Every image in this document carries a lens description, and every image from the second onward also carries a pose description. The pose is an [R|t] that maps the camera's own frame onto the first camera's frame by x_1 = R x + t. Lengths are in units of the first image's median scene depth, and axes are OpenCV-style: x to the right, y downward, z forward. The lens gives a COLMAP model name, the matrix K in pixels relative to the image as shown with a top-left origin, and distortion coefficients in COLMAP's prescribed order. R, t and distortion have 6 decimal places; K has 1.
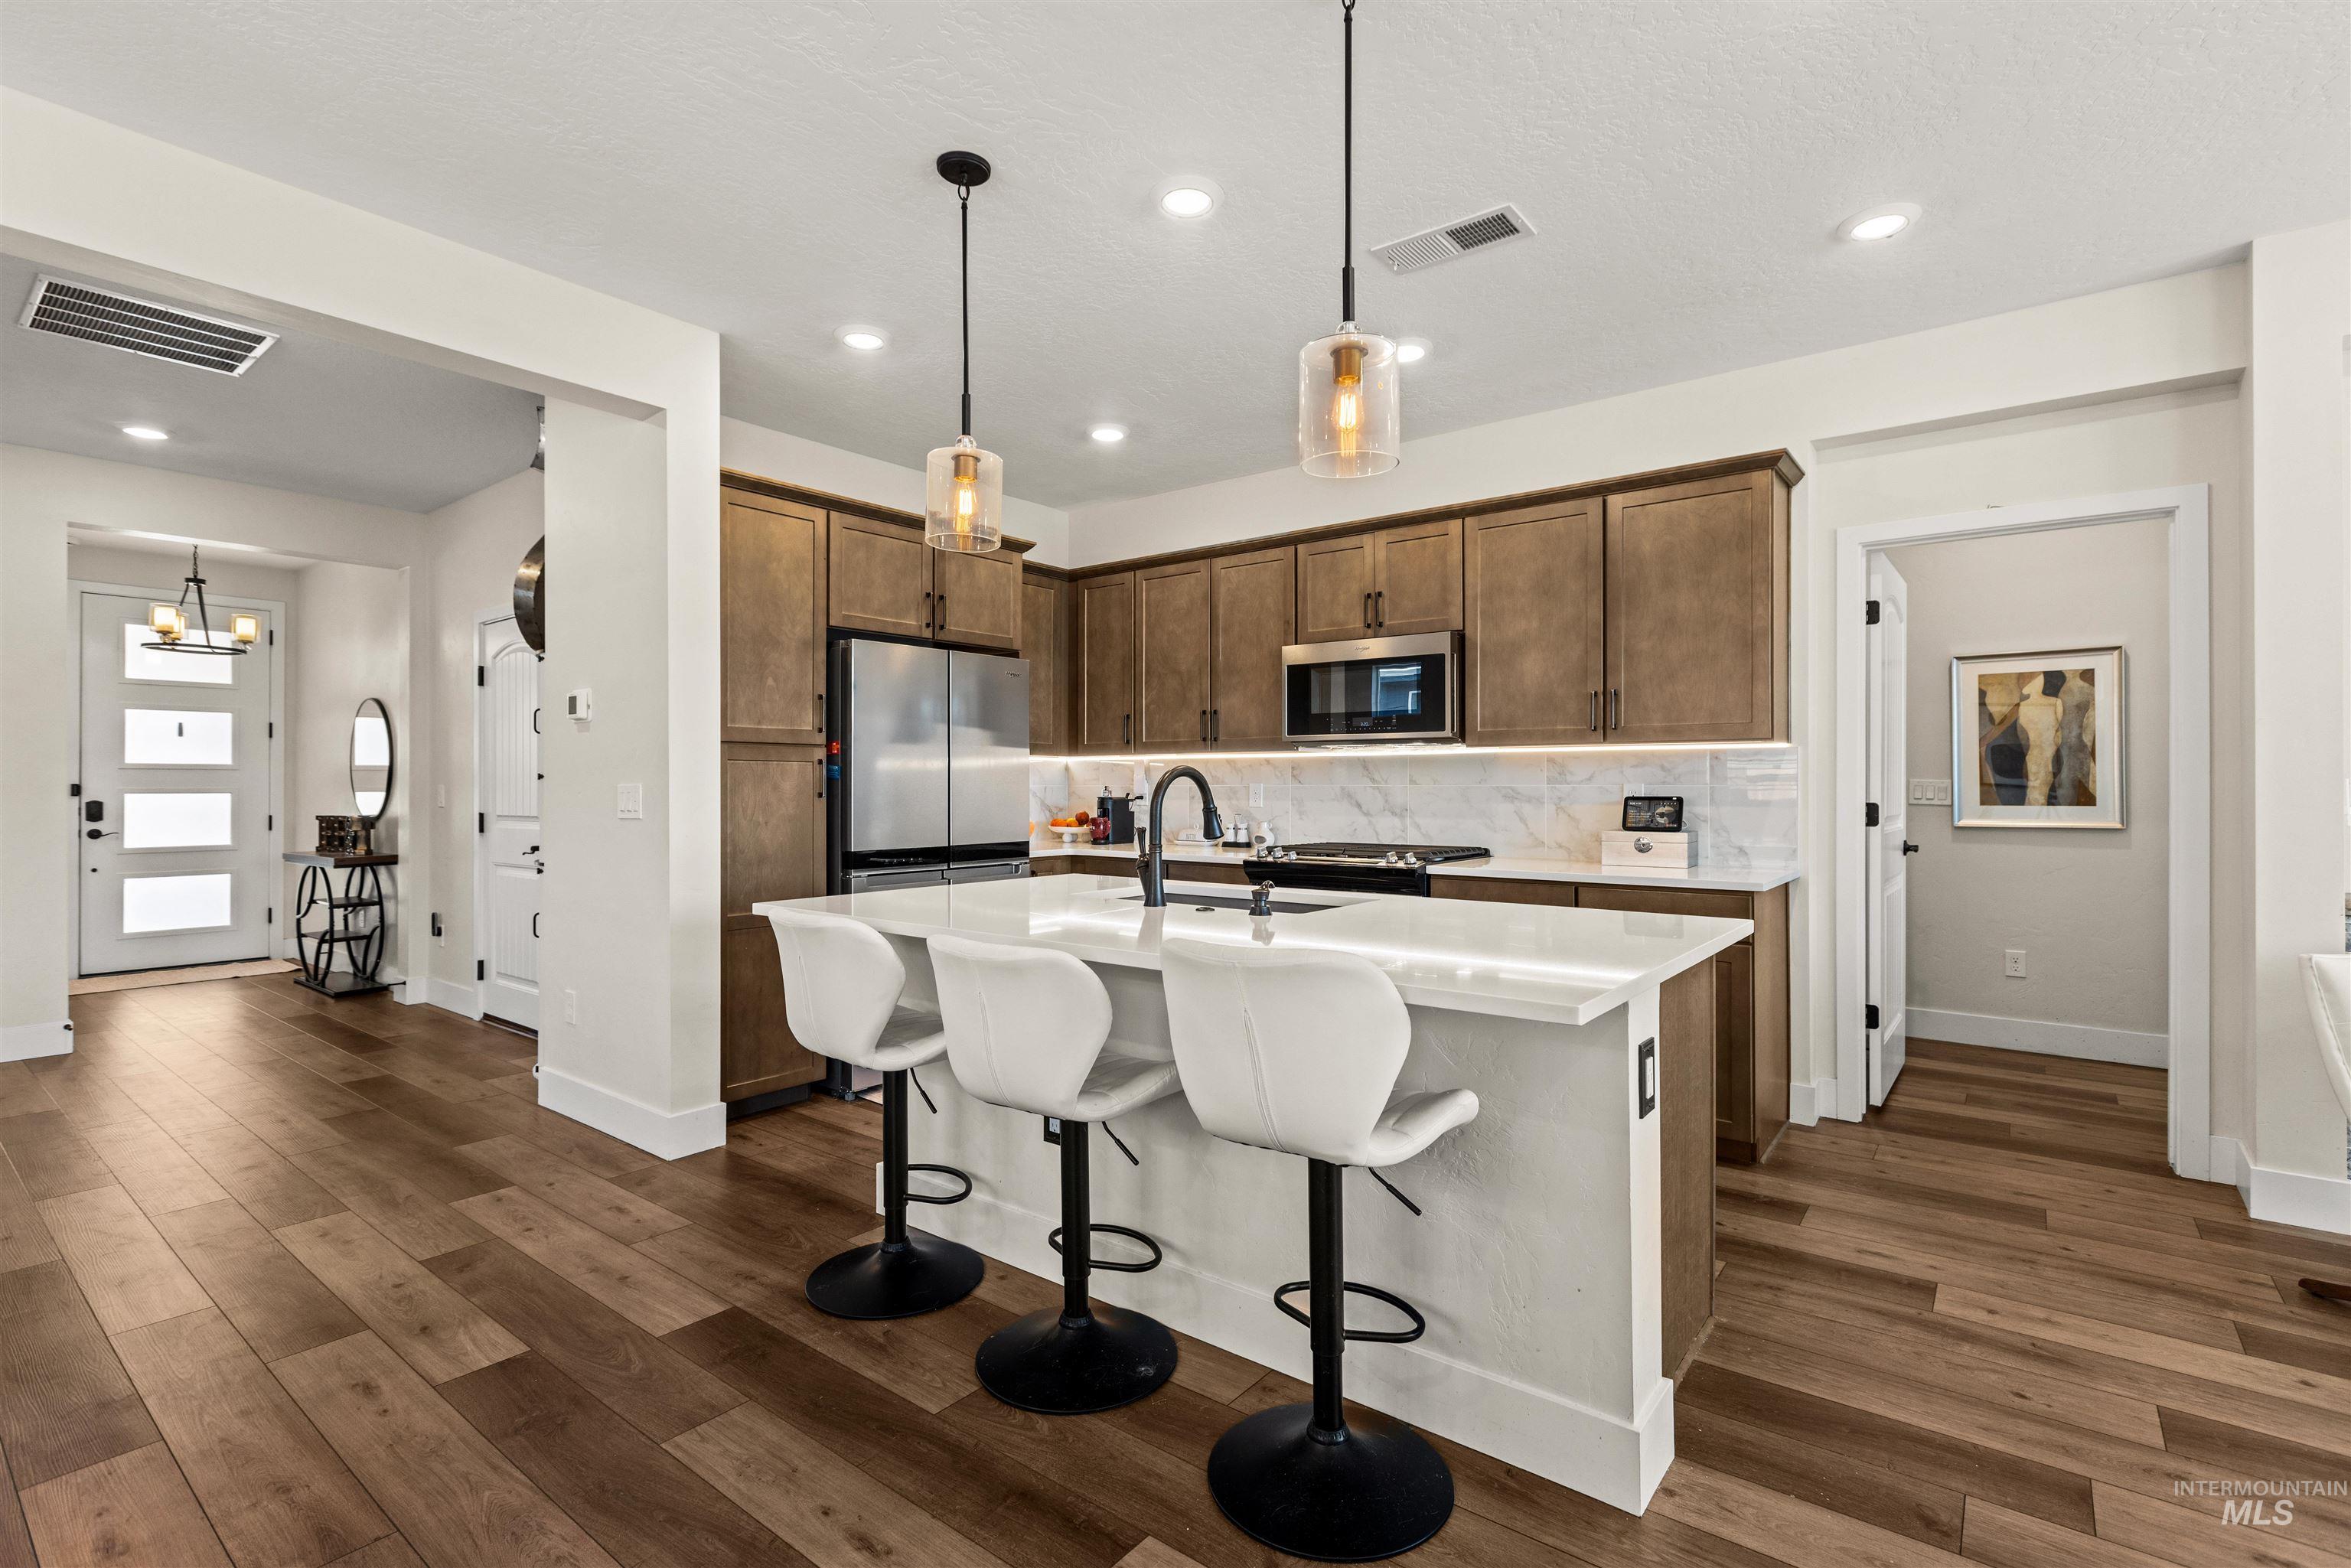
lens RADIAL K [[1070.7, 0, 1183.4], [0, 1070.7, 780.3], [0, 0, 1]] dist [0.001110, 0.000218]
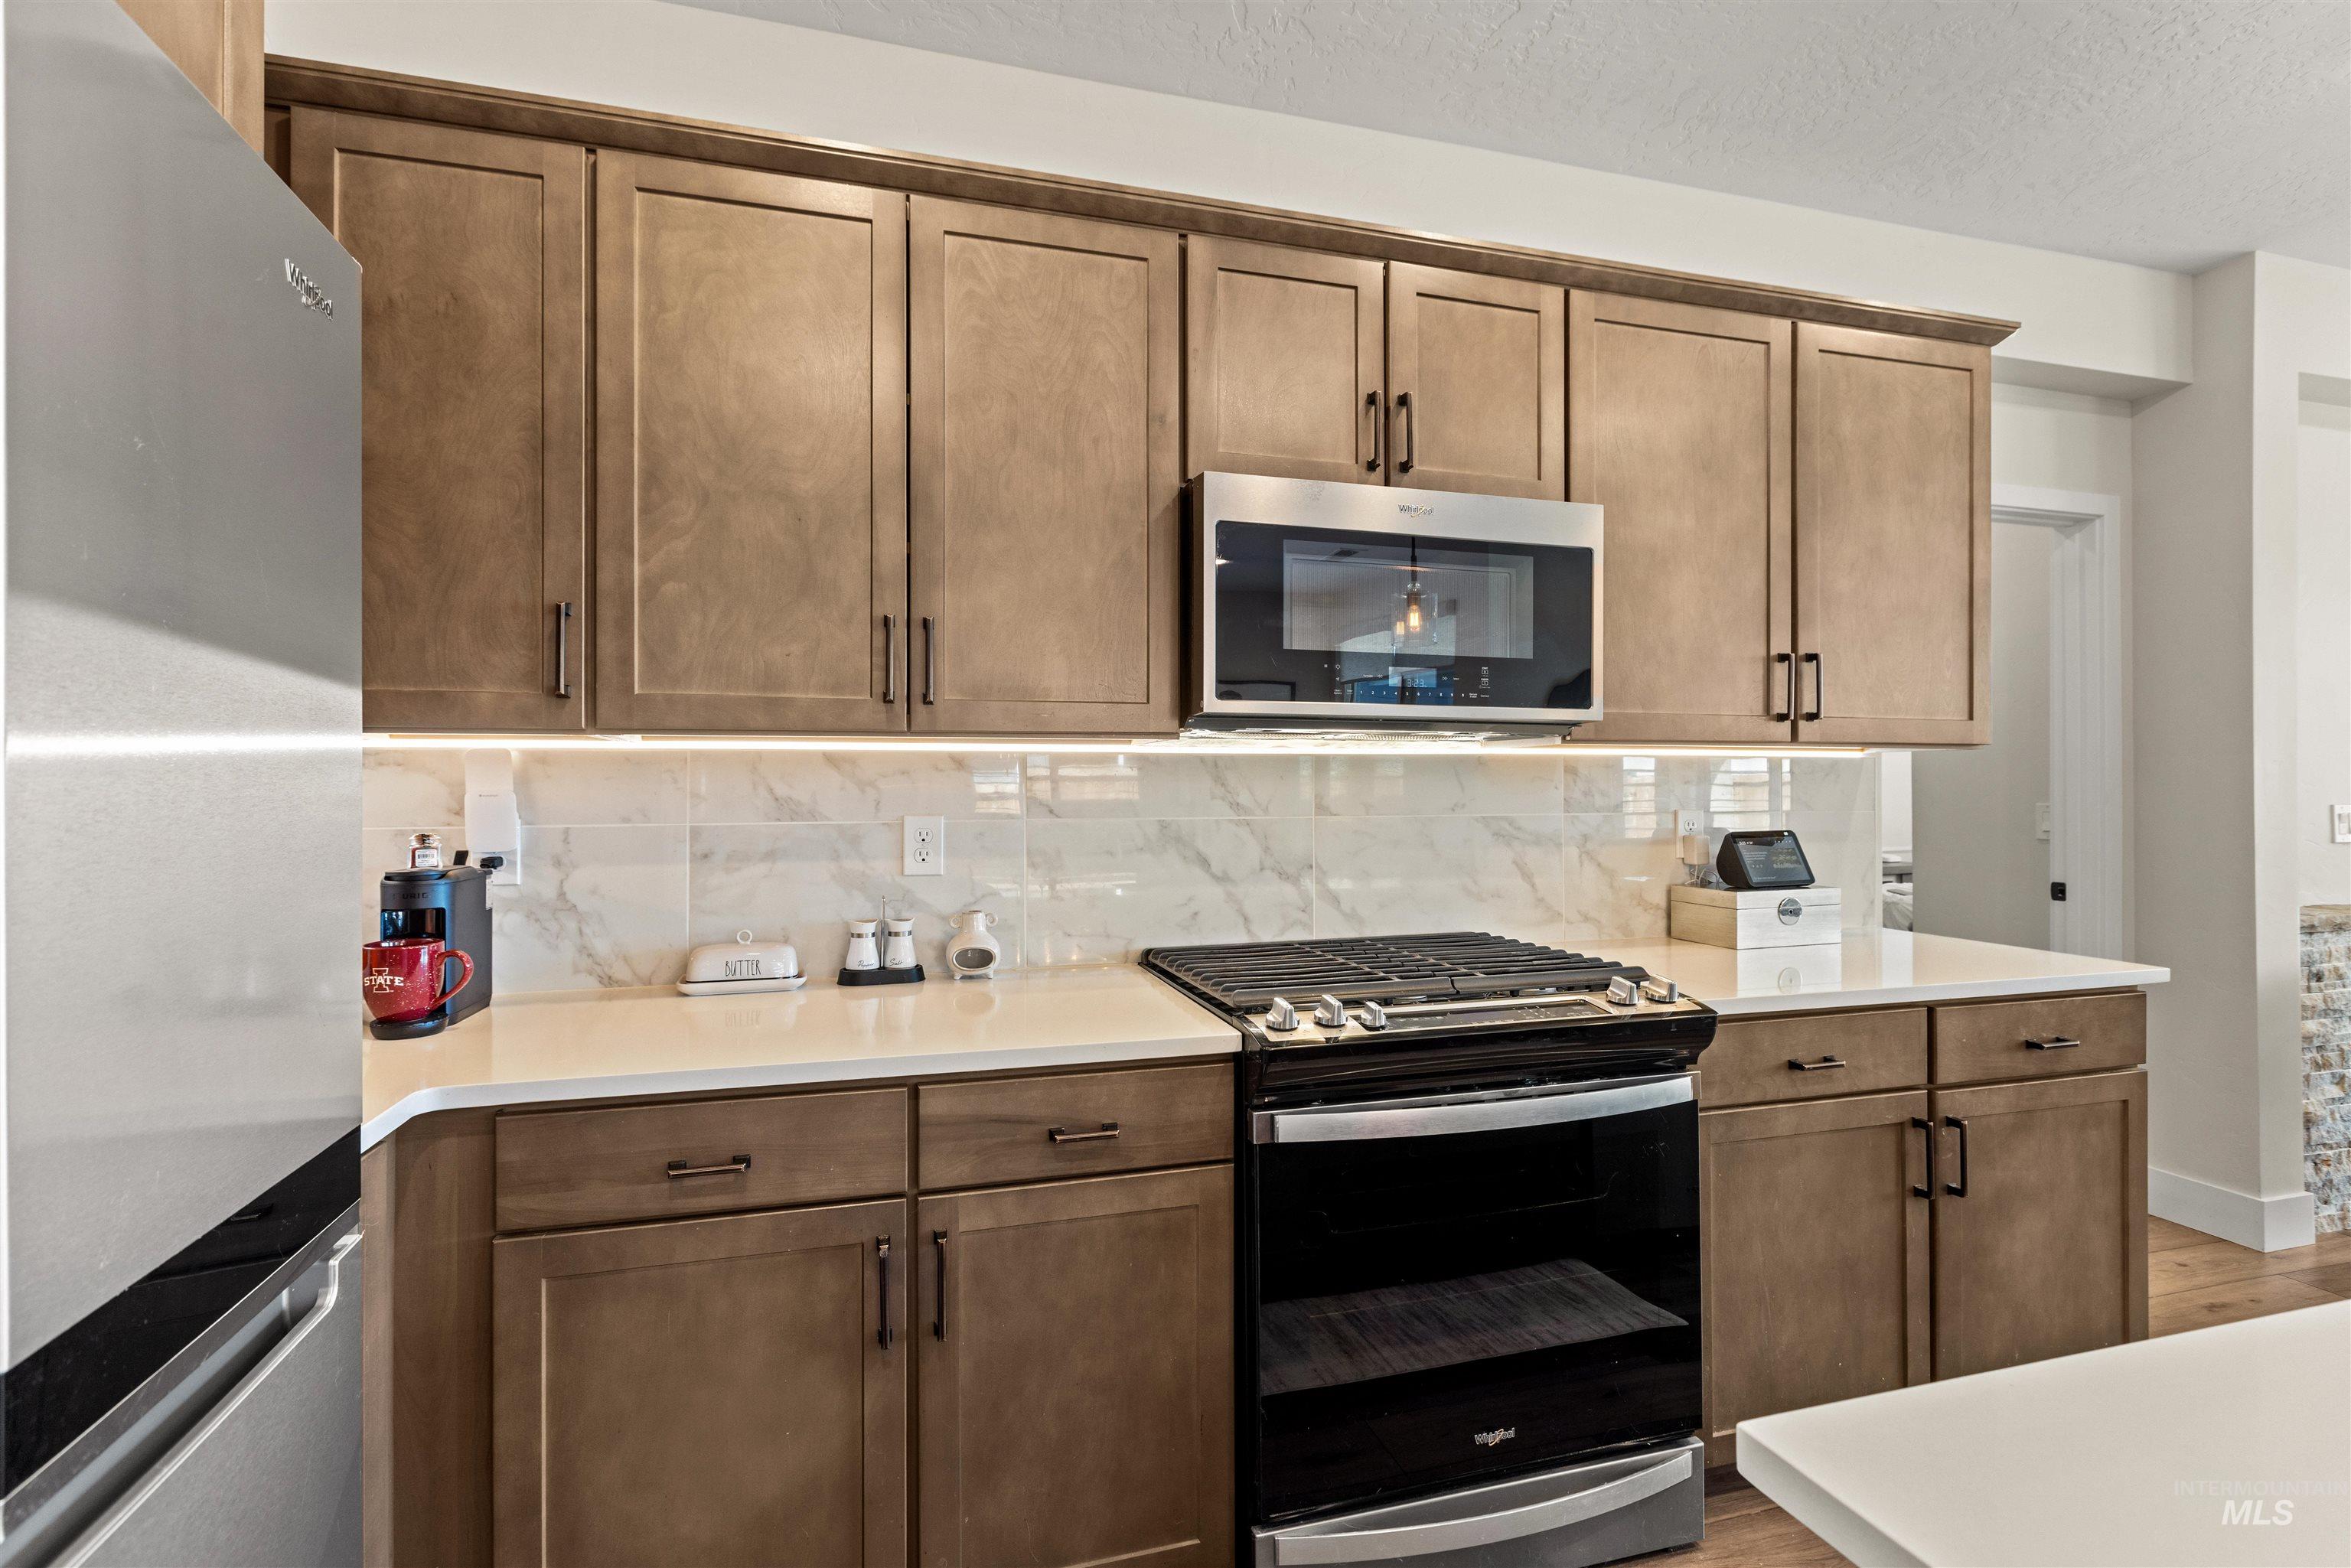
lens RADIAL K [[1070.7, 0, 1167.7], [0, 1070.7, 782.9], [0, 0, 1]] dist [0.001110, 0.000218]
pose [[0.581850, -0.000276, 0.813296, -0.245376], [-0.000817, 0.999999, 0.000925, -0.011934], [-0.813296, -0.001203, 0.581850, 0.819579]]
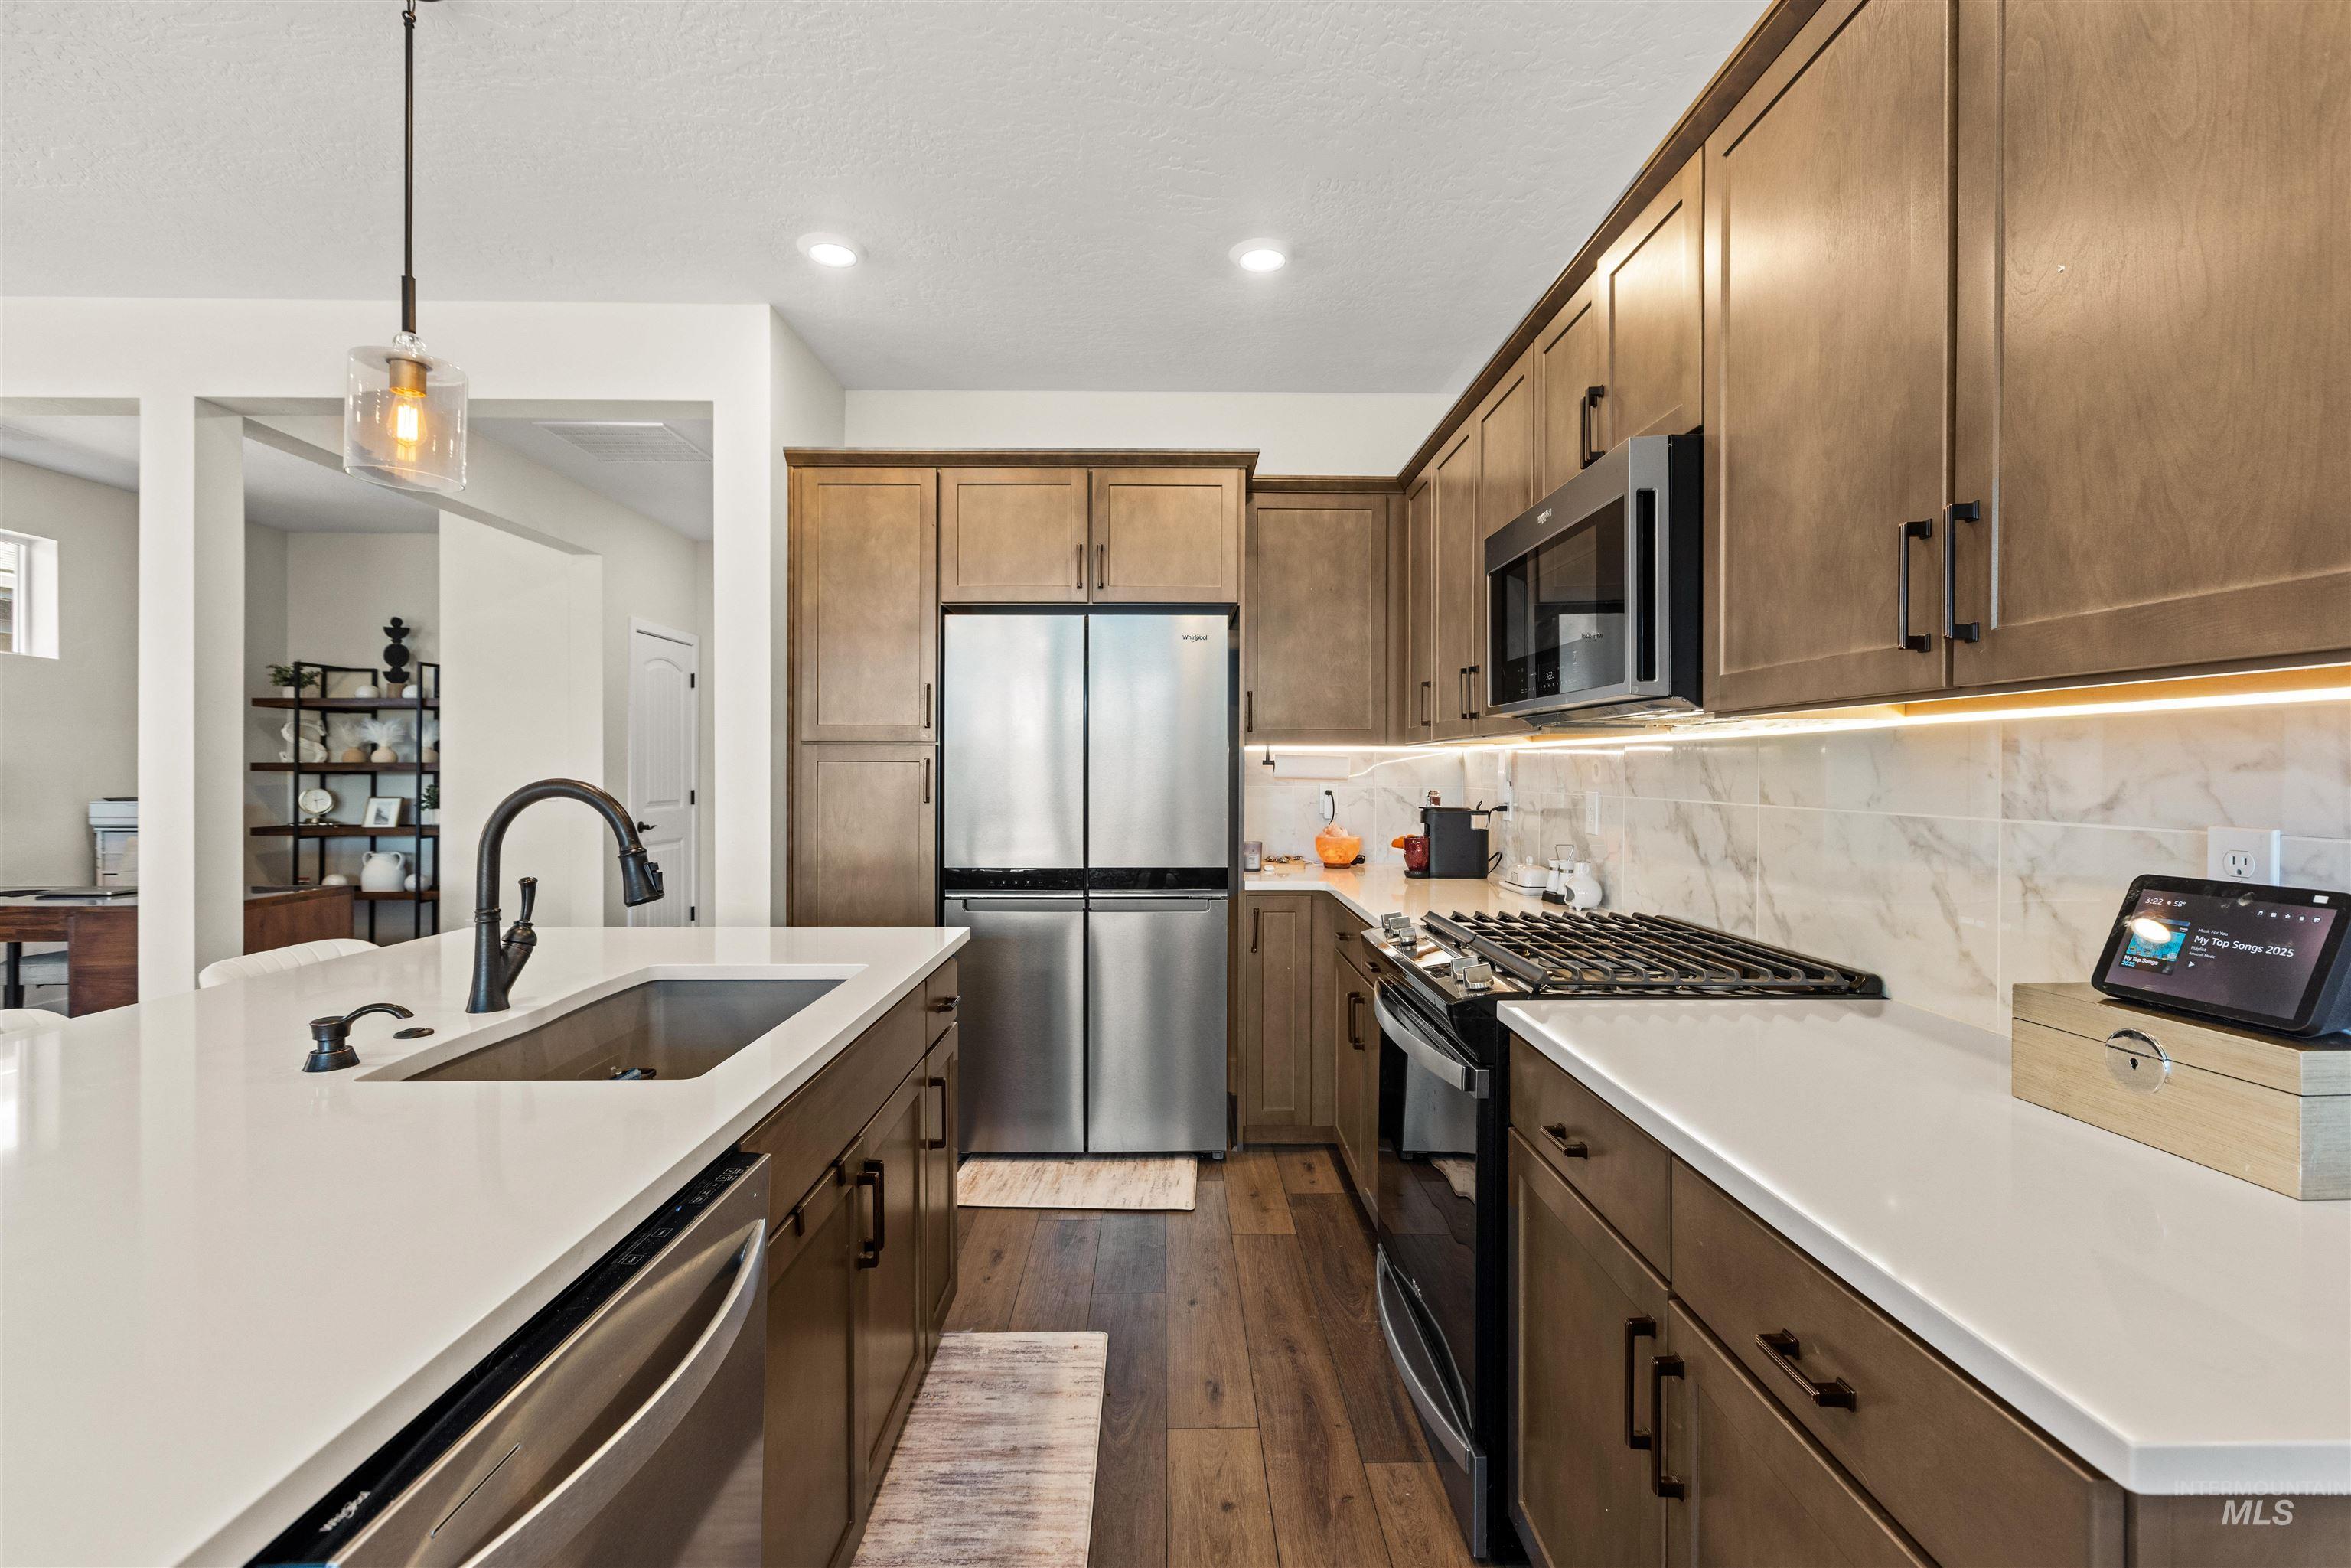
lens RADIAL K [[1070.7, 0, 1165.3], [0, 1070.7, 777.2], [0, 0, 1]] dist [0.001110, 0.000218]
pose [[0.635607, 0.006356, -0.771986, 0.423672], [0.002078, 0.999948, 0.009944, -0.012467], [0.772010, -0.007925, 0.635561, 0.563091]]
